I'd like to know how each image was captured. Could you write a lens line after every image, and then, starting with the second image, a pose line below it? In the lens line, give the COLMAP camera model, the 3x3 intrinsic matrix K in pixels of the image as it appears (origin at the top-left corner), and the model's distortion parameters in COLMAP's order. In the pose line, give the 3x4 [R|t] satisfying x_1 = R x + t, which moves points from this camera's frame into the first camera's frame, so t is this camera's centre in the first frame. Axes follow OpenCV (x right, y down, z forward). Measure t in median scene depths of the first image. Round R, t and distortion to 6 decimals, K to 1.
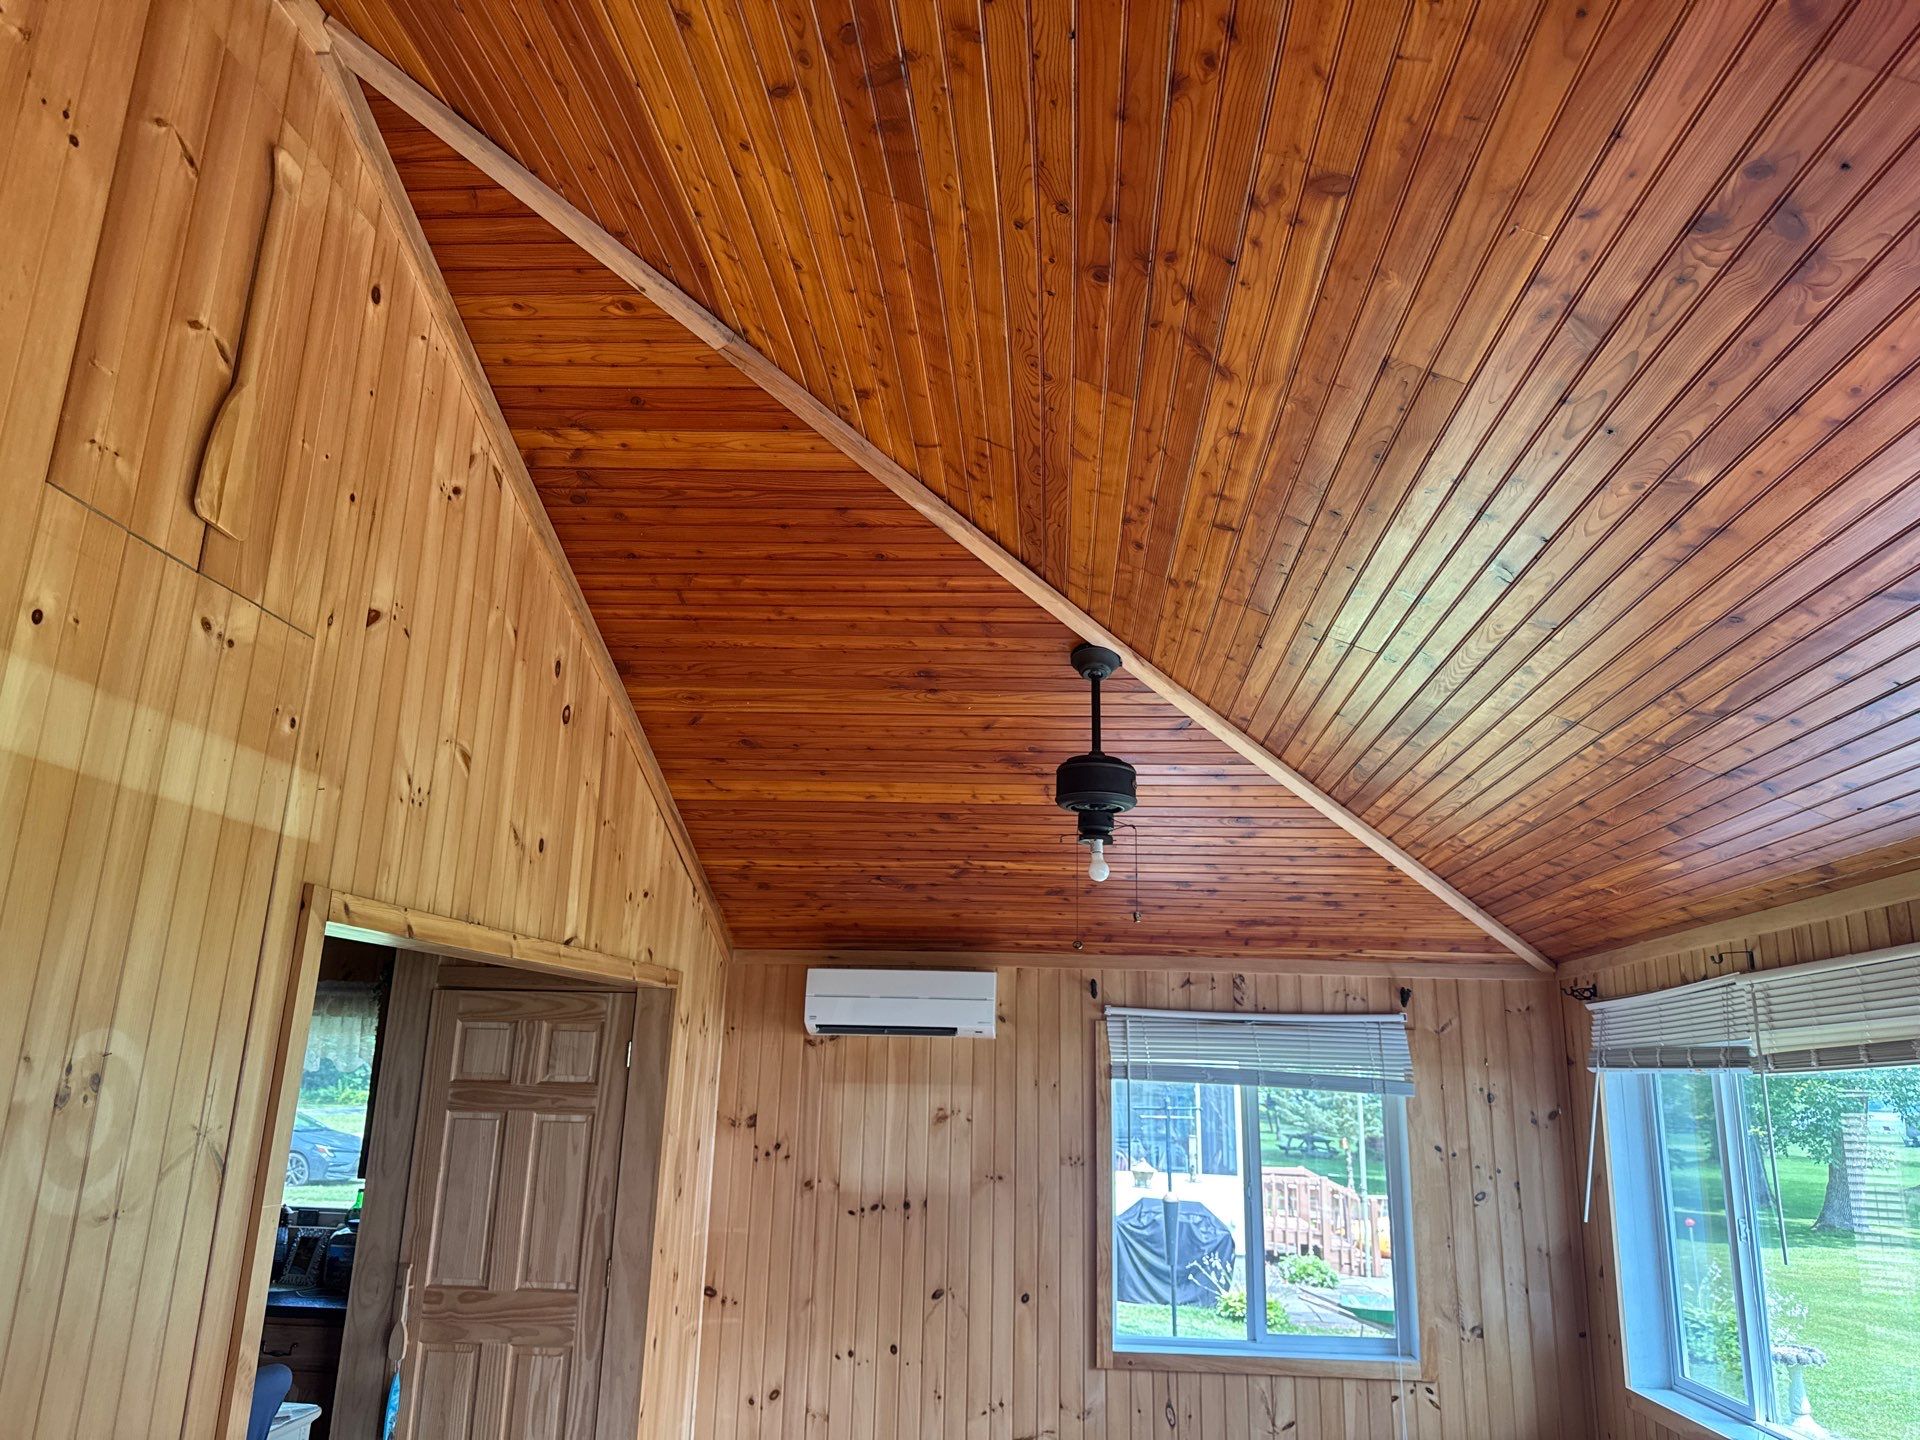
lens RADIAL K [[1347.6, 0, 955.5], [0, 1347.6, 705.4], [0, 0, 1]] dist [0.047410, -0.067747]
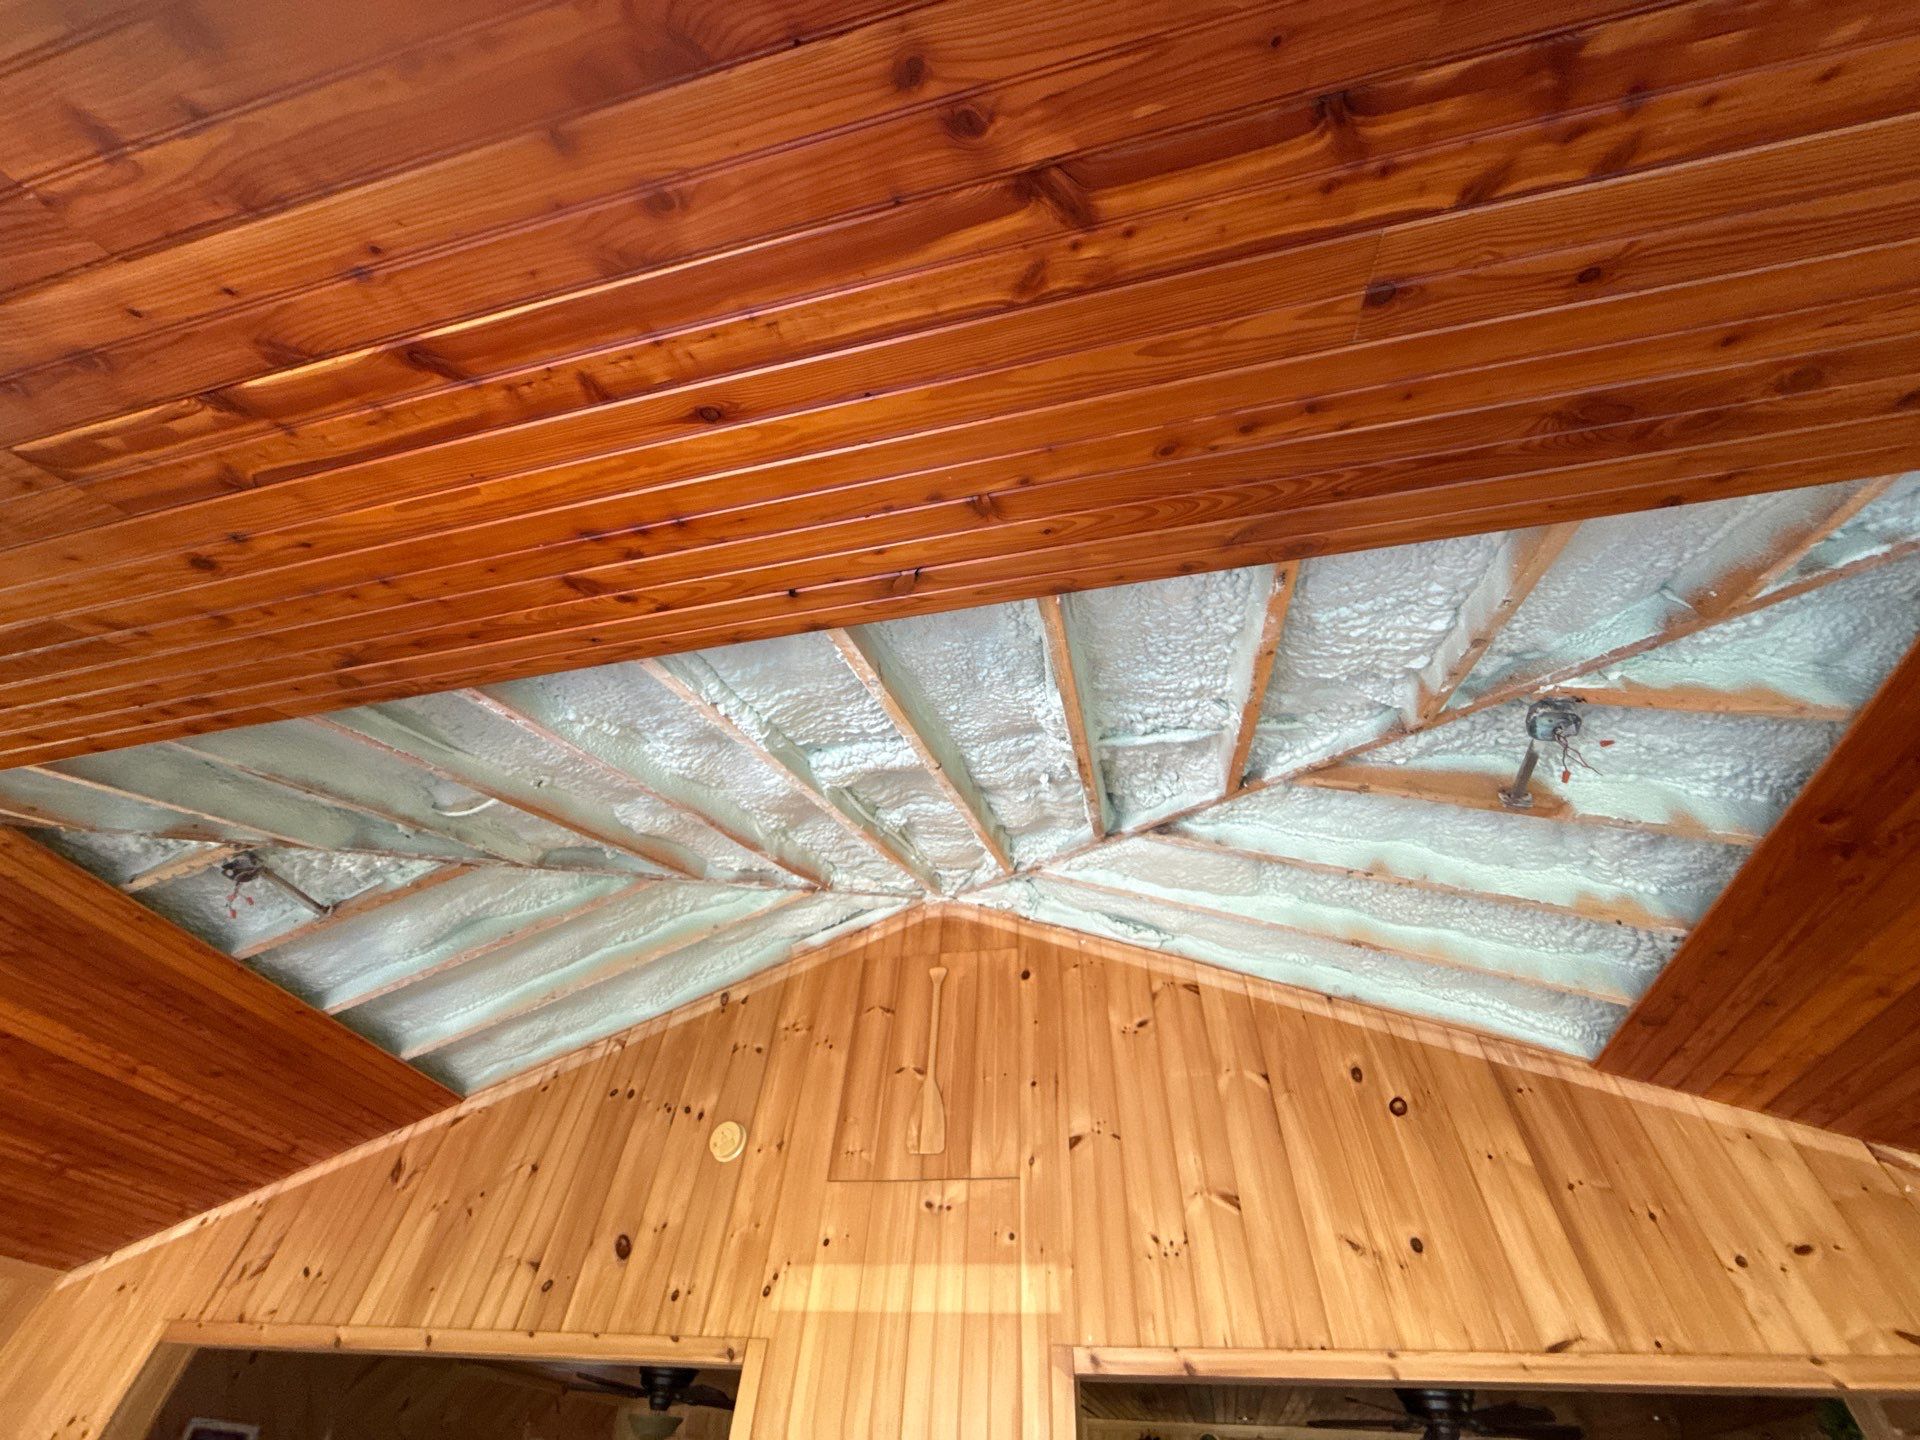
lens RADIAL K [[765.0, 0, 965.3], [0, 765.0, 722.0], [0, 0, 1]] dist [-0.004711, 0.001791]
pose [[-0.141149, -0.740229, -0.657372, 0.346744], [0.211025, 0.626263, -0.750509, 0.167871], [0.967236, -0.244655, 0.067810, 0.529046]]
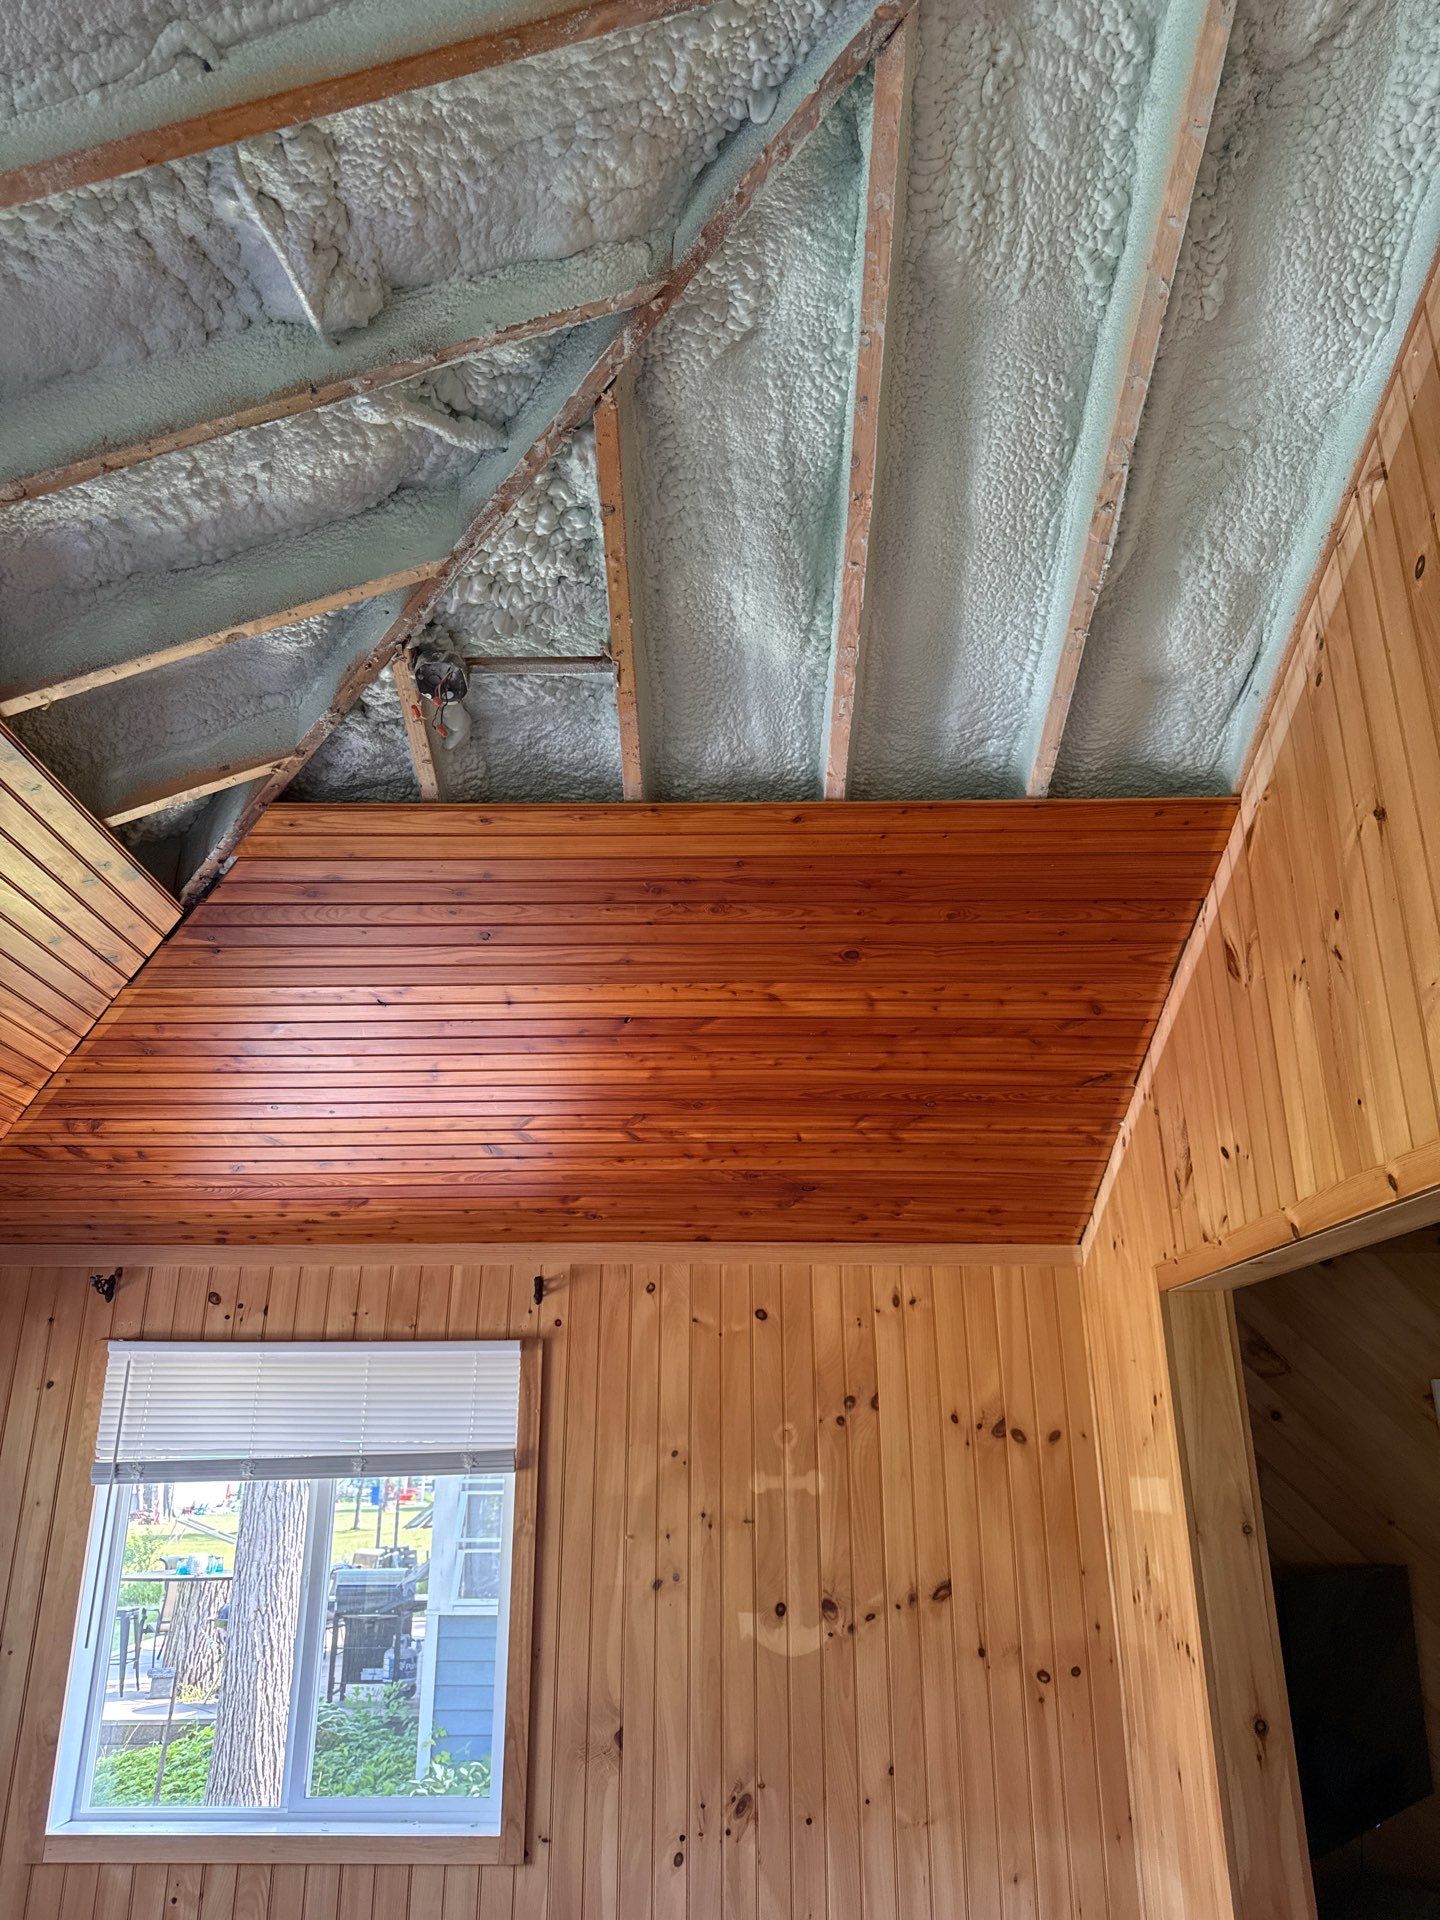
lens RADIAL K [[1347.6, 0, 733.6], [0, 1347.6, 981.7], [0, 0, 1]] dist [0.047410, -0.067747]
pose [[-0.996827, -0.044139, -0.066244, -0.048709], [0.002078, 0.817477, -0.575958, 0.145808], [0.079575, -0.574268, -0.814791, 0.446527]]
